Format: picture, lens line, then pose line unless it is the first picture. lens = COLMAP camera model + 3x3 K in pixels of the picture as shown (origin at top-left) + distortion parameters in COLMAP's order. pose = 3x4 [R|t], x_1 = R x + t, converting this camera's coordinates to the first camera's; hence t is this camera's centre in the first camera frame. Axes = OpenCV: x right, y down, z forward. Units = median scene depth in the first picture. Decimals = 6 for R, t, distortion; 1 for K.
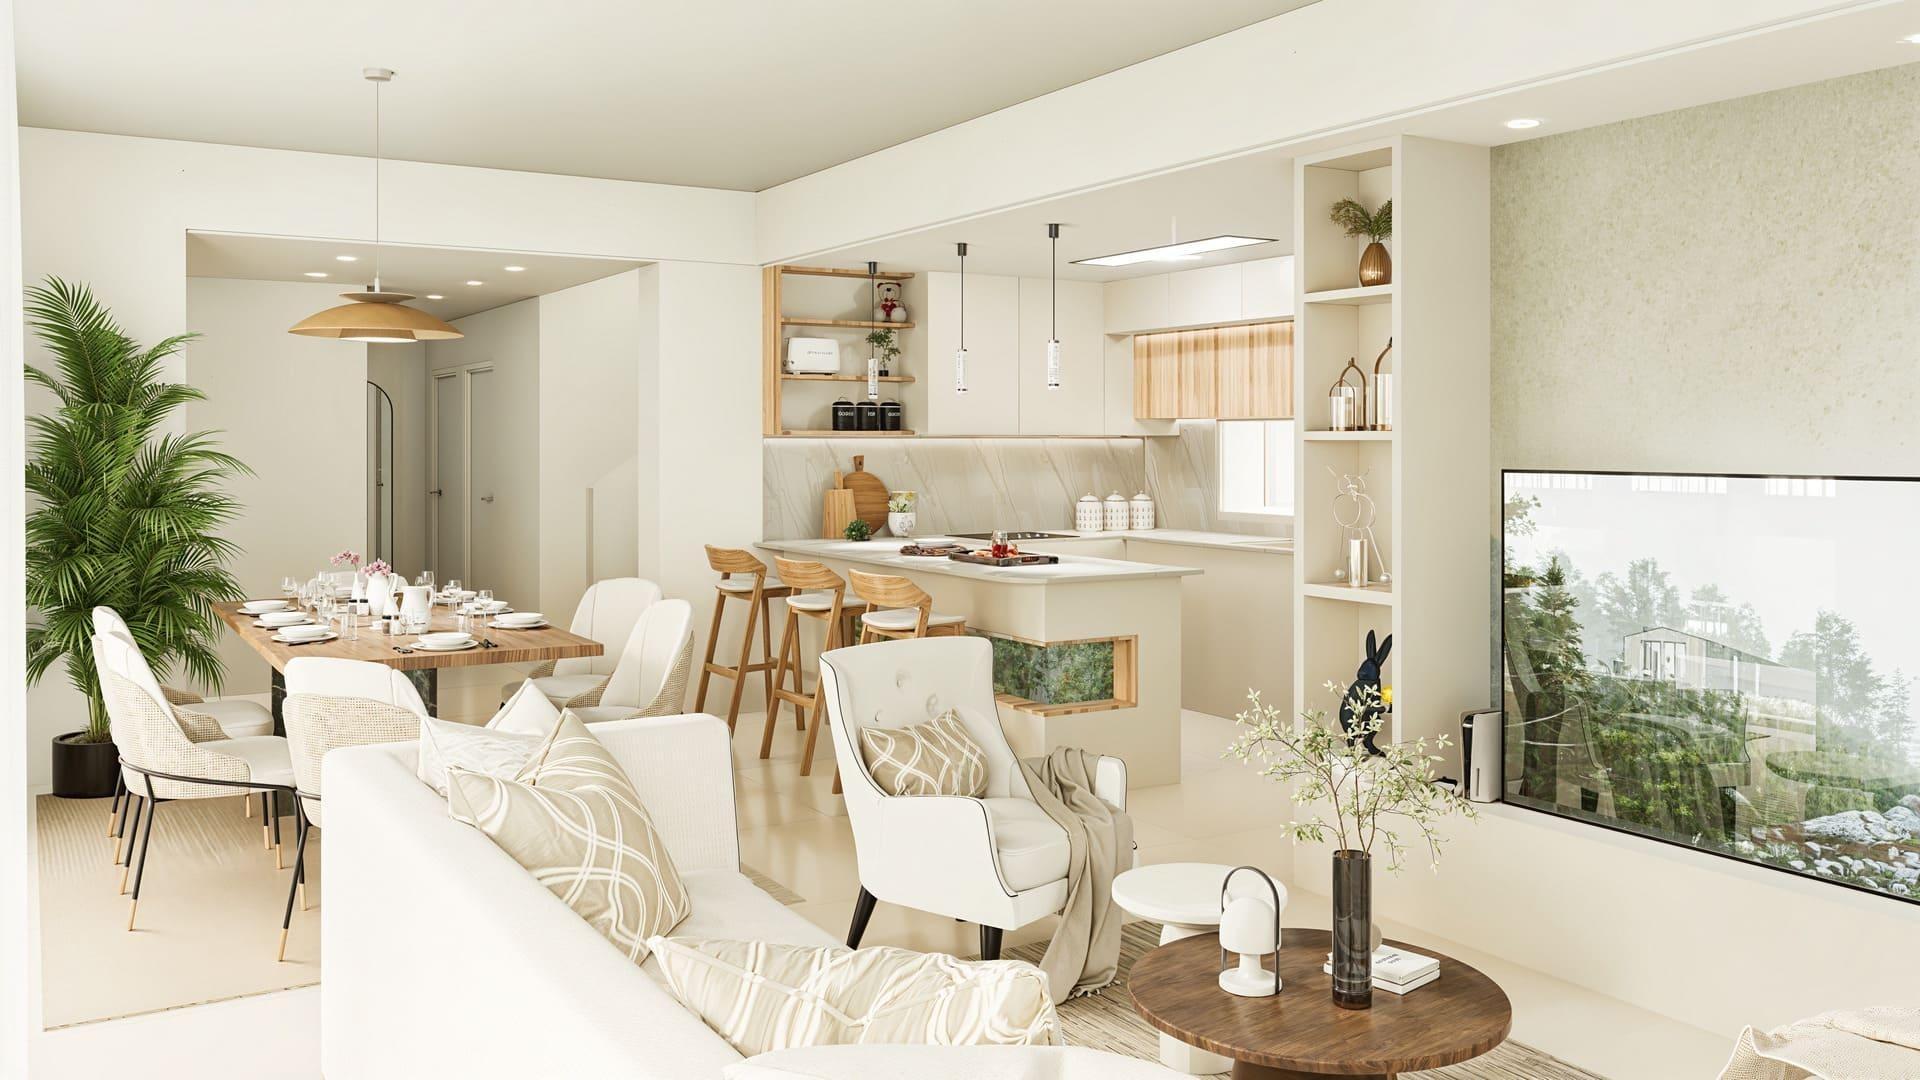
lens RADIAL K [[1552.1, 0, 963.9], [0, 1552.1, 436.0], [0, 0, 1]] dist [0.001442, 0.002076]
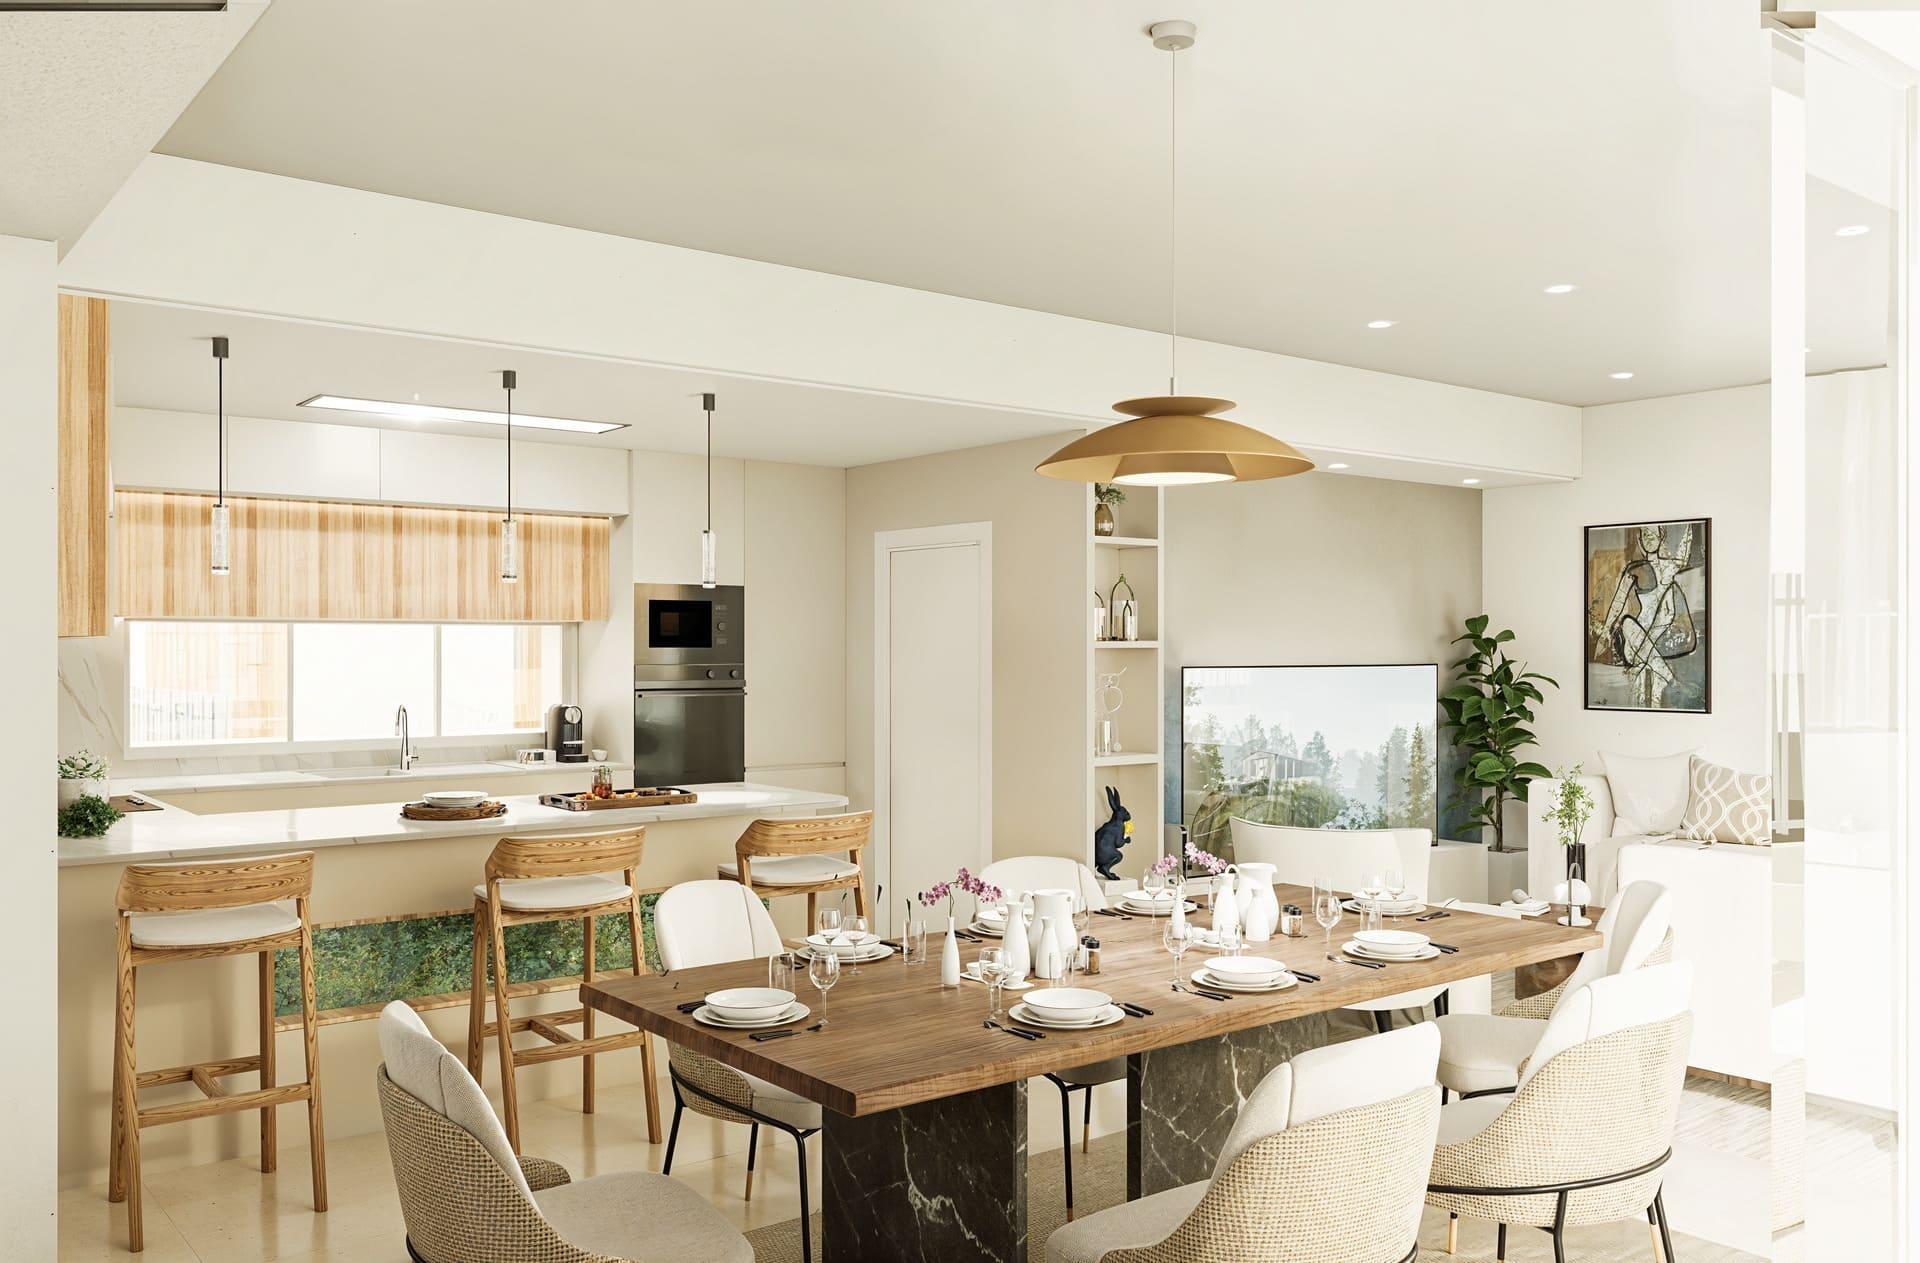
lens RADIAL K [[1536.2, 0, 960.0], [0, 1536.2, 631.5], [0, 0, 1]] dist [0.008392, 0.001693]
pose [[-0.122911, 0.011710, 0.992349, -0.794316], [-0.002684, 0.999923, -0.012131, 0.003929], [-0.992414, -0.004154, -0.122870, 0.966366]]
